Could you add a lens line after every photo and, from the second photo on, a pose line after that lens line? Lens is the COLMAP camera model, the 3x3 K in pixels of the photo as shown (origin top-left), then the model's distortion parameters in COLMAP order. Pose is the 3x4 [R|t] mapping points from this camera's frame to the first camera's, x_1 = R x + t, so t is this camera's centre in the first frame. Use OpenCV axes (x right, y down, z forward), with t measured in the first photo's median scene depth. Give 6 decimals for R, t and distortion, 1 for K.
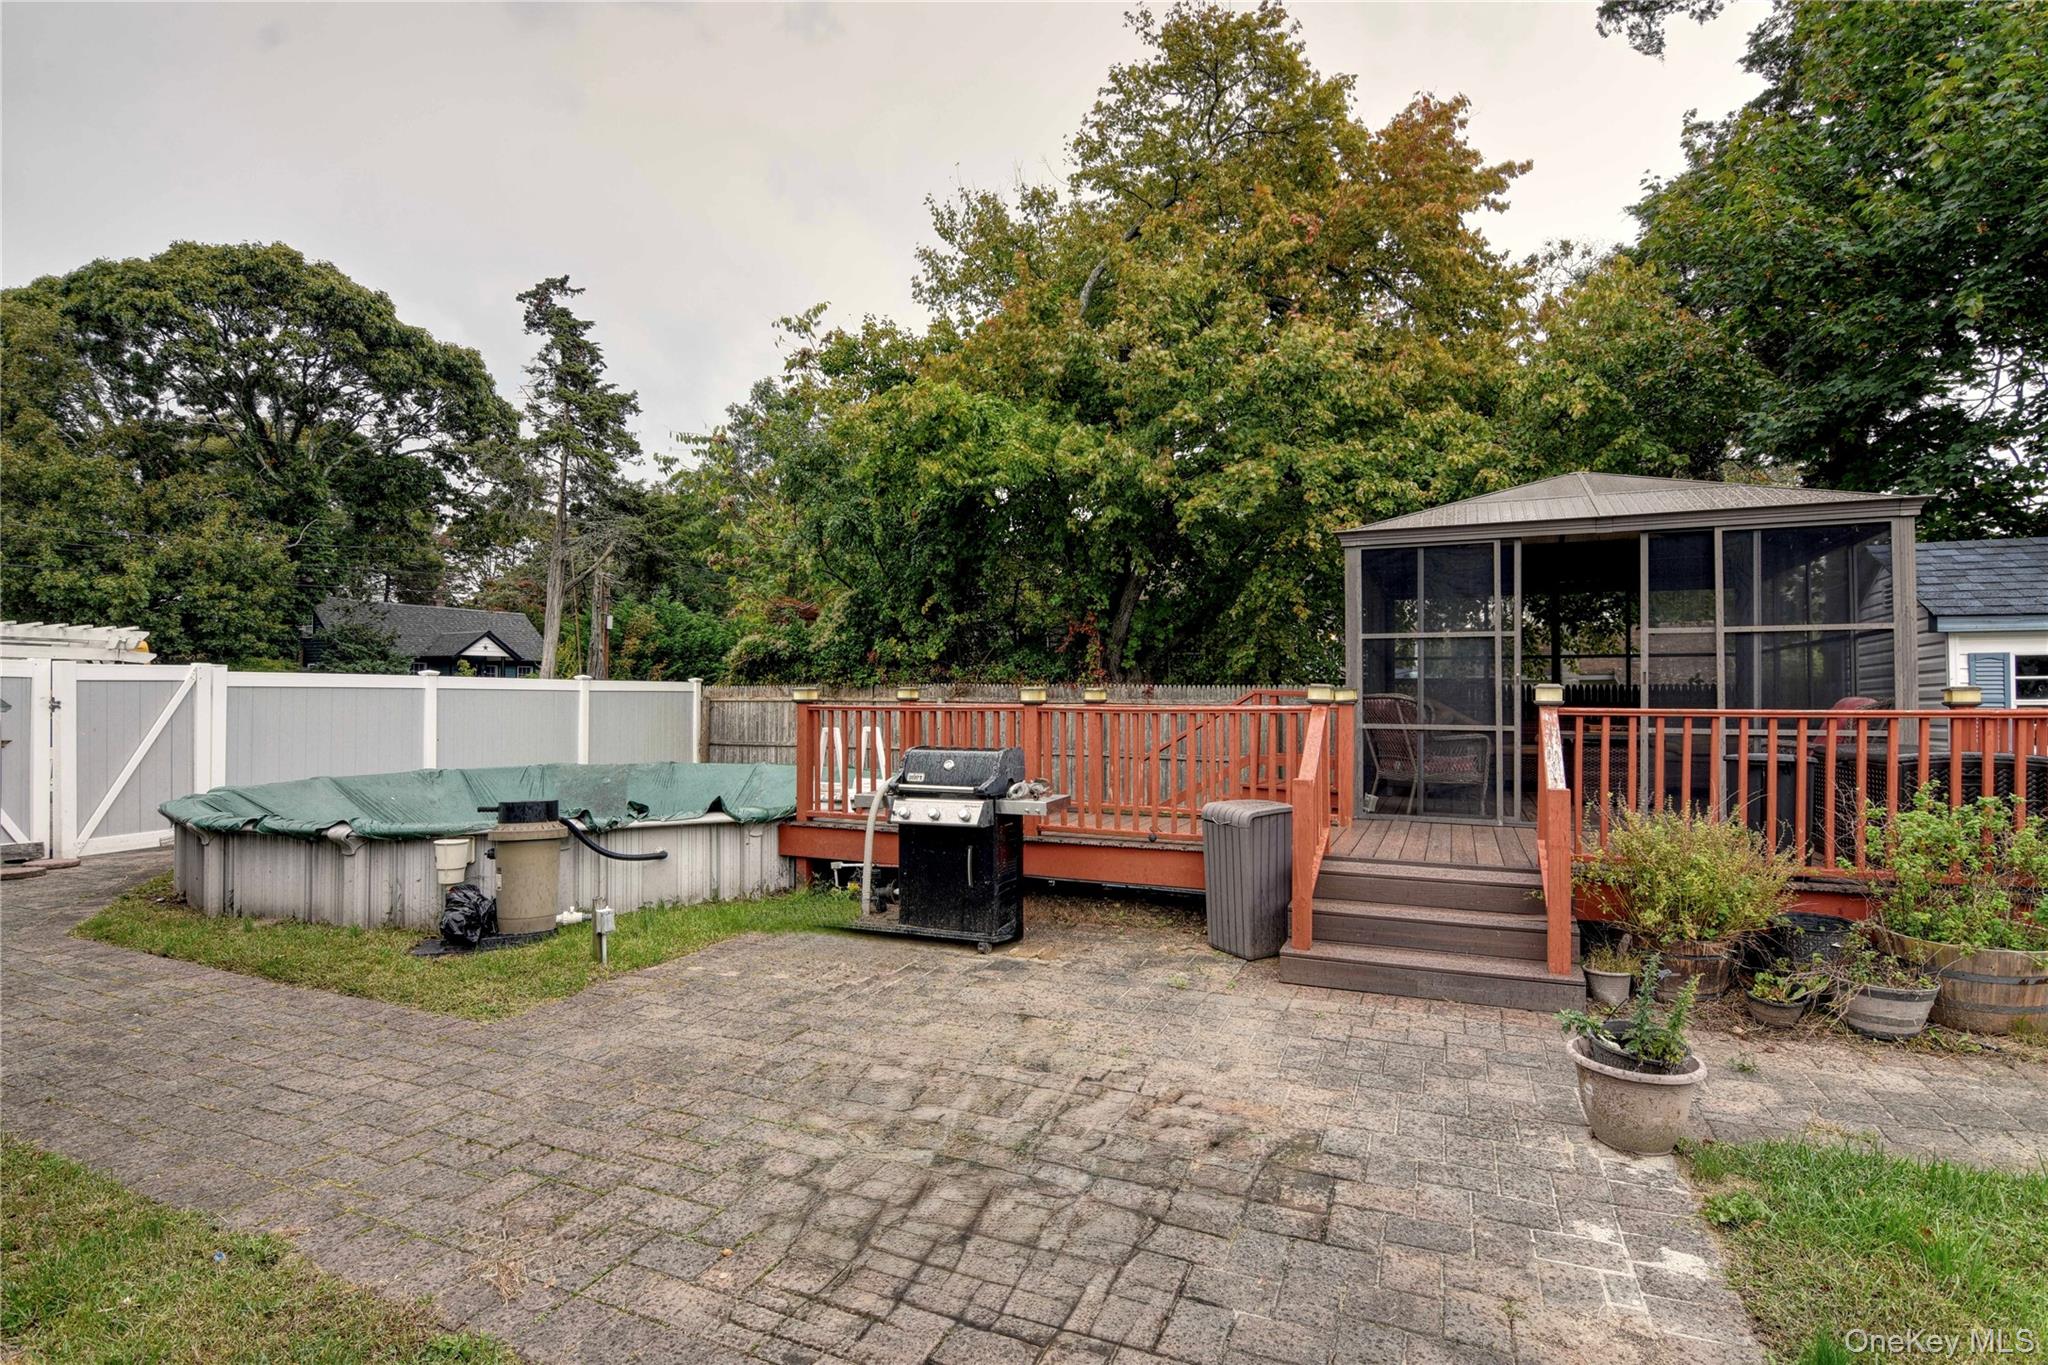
lens RADIAL K [[990.0, 0, 1014.1], [0, 990.0, 687.9], [0, 0, 1]] dist [-0.003784, -0.012414]
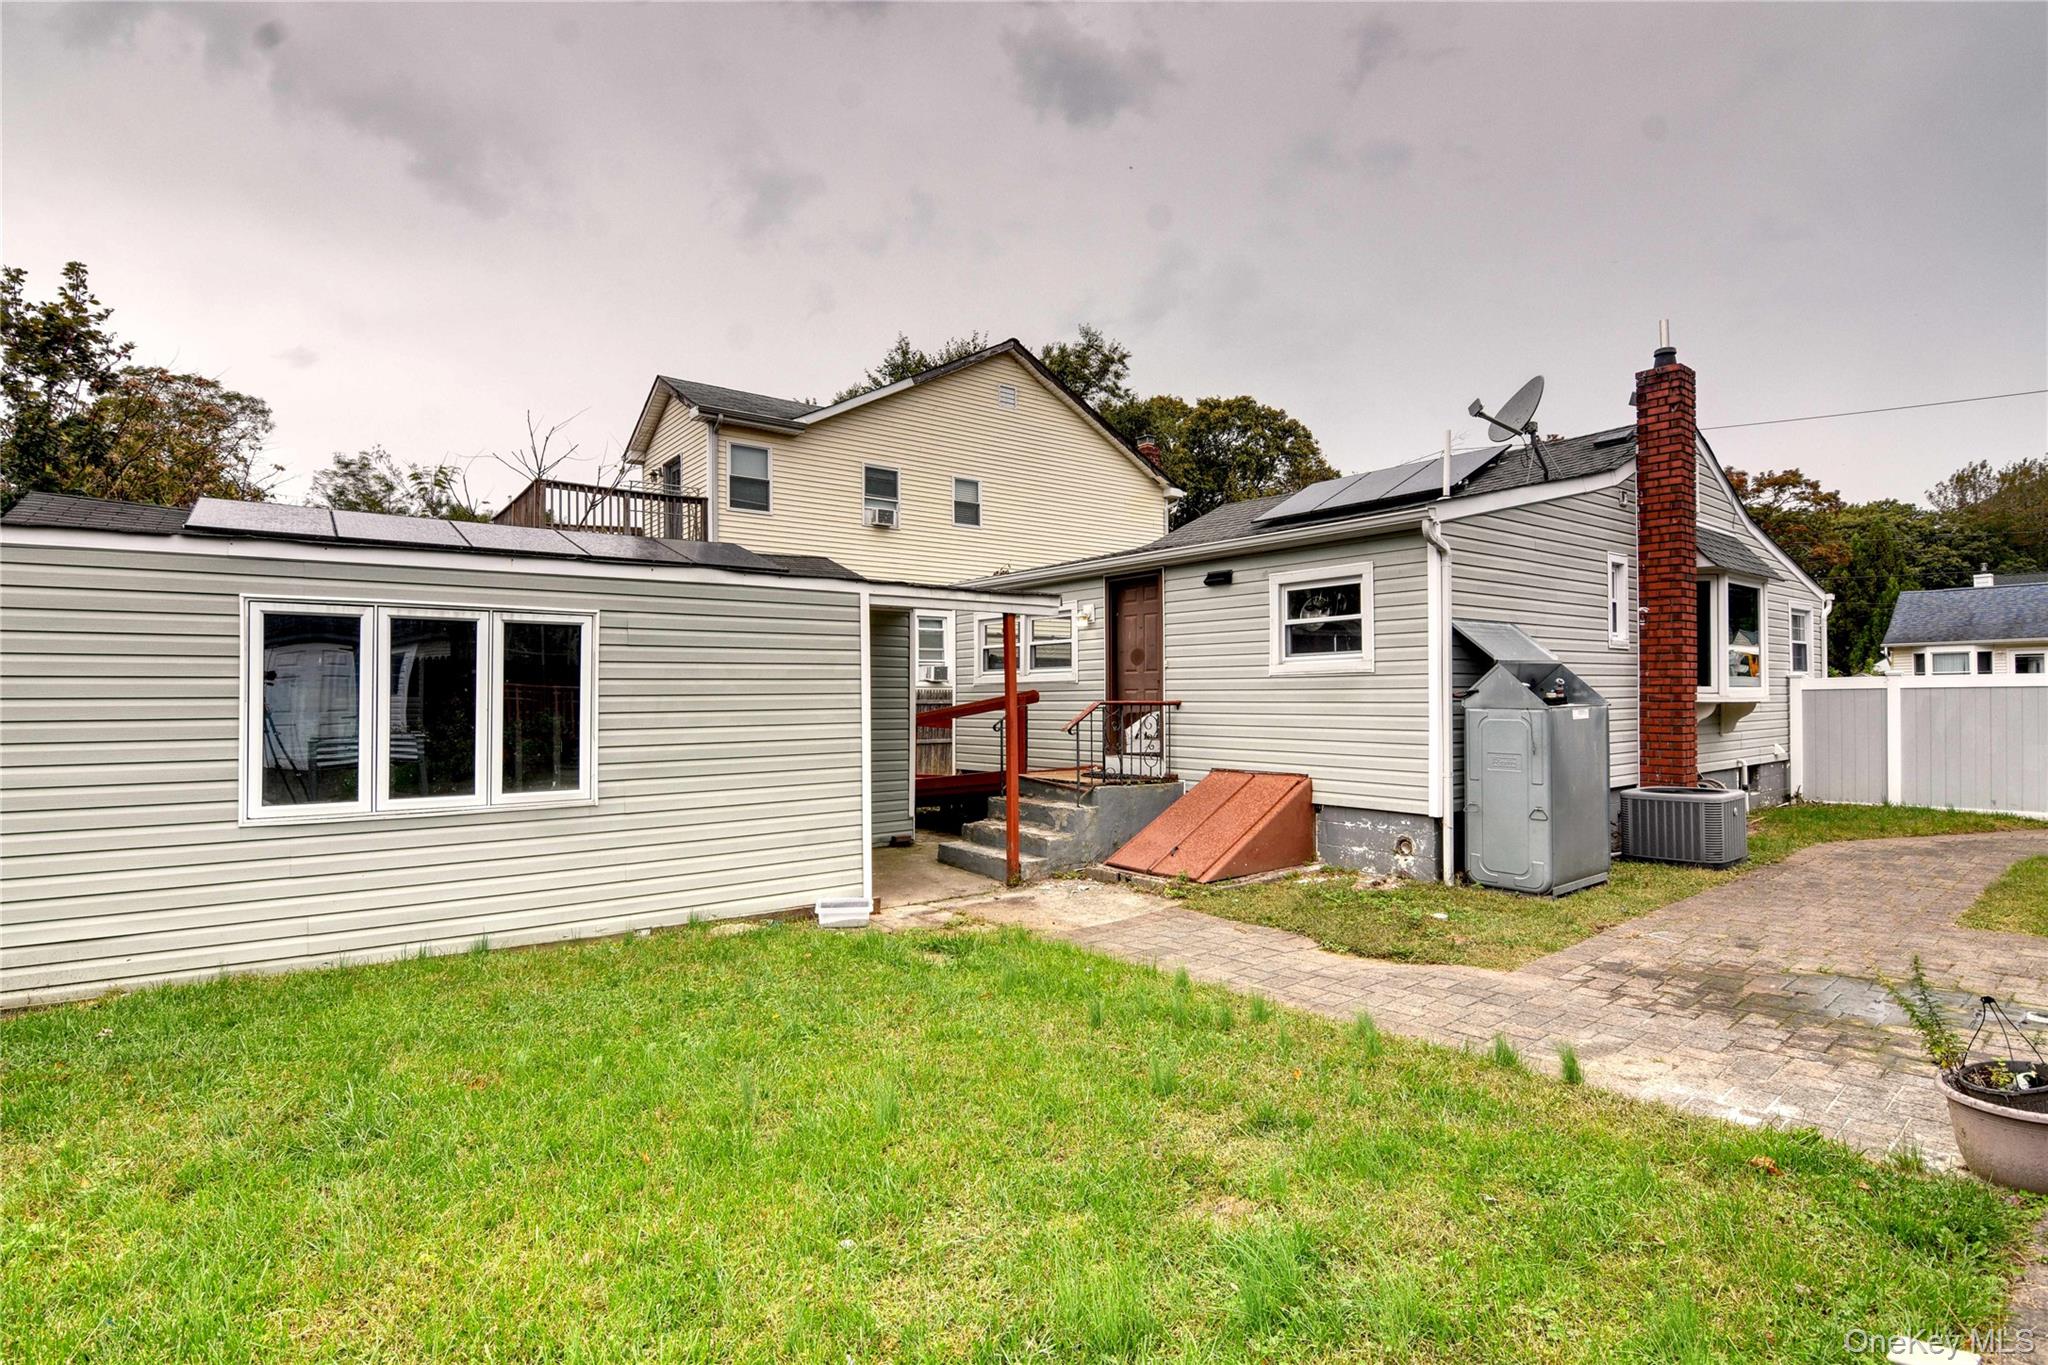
lens RADIAL K [[990.0, 0, 1014.1], [0, 990.0, 687.9], [0, 0, 1]] dist [-0.003784, -0.012414]
pose [[-0.445467, -0.007998, -0.895263, 0.543344], [0.017388, 0.999694, -0.017583, -0.004614], [0.895130, -0.023399, -0.445191, 0.159713]]
